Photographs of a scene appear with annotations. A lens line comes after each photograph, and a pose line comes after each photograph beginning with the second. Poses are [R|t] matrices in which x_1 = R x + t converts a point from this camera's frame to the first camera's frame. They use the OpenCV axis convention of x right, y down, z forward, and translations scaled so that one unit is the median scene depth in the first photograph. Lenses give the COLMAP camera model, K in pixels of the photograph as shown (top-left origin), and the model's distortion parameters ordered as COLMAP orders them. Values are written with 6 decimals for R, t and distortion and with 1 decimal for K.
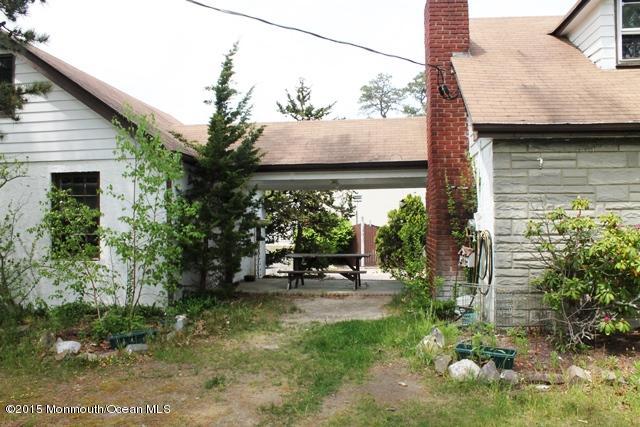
lens RADIAL K [[554.2, 0, 320.0], [0, 554.2, 213.5], [0, 0, 1]] dist [-0.004603, 0.002530]
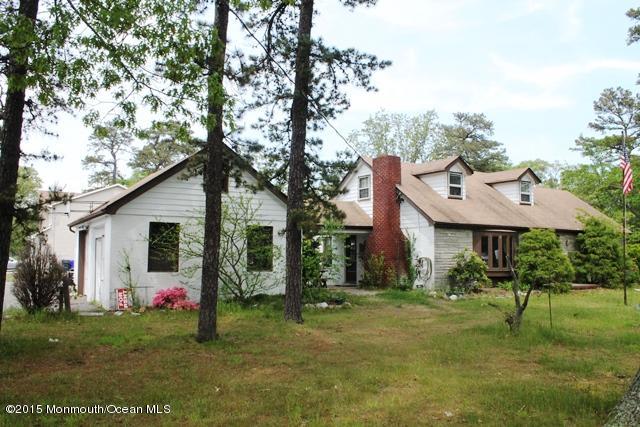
lens RADIAL K [[554.2, 0, 320.0], [0, 554.2, 213.5], [0, 0, 1]] dist [-0.004603, 0.002530]
pose [[0.823369, 0.047305, 0.565532, -1.527245], [-0.013312, 0.997856, -0.064086, -0.003955], [-0.567350, 0.045238, 0.822233, -0.885267]]
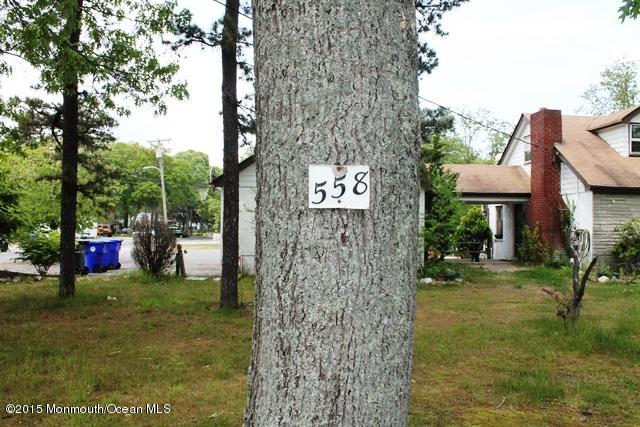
lens RADIAL K [[543.1, 0, 320.0], [0, 543.1, 213.5], [0, 0, 1]] dist [-0.029717, 0.001065]
pose [[0.990017, 0.015570, 0.140082, -0.974337], [-0.015125, 0.999877, -0.004241, -0.008706], [-0.140131, 0.002079, 0.990131, -0.939837]]
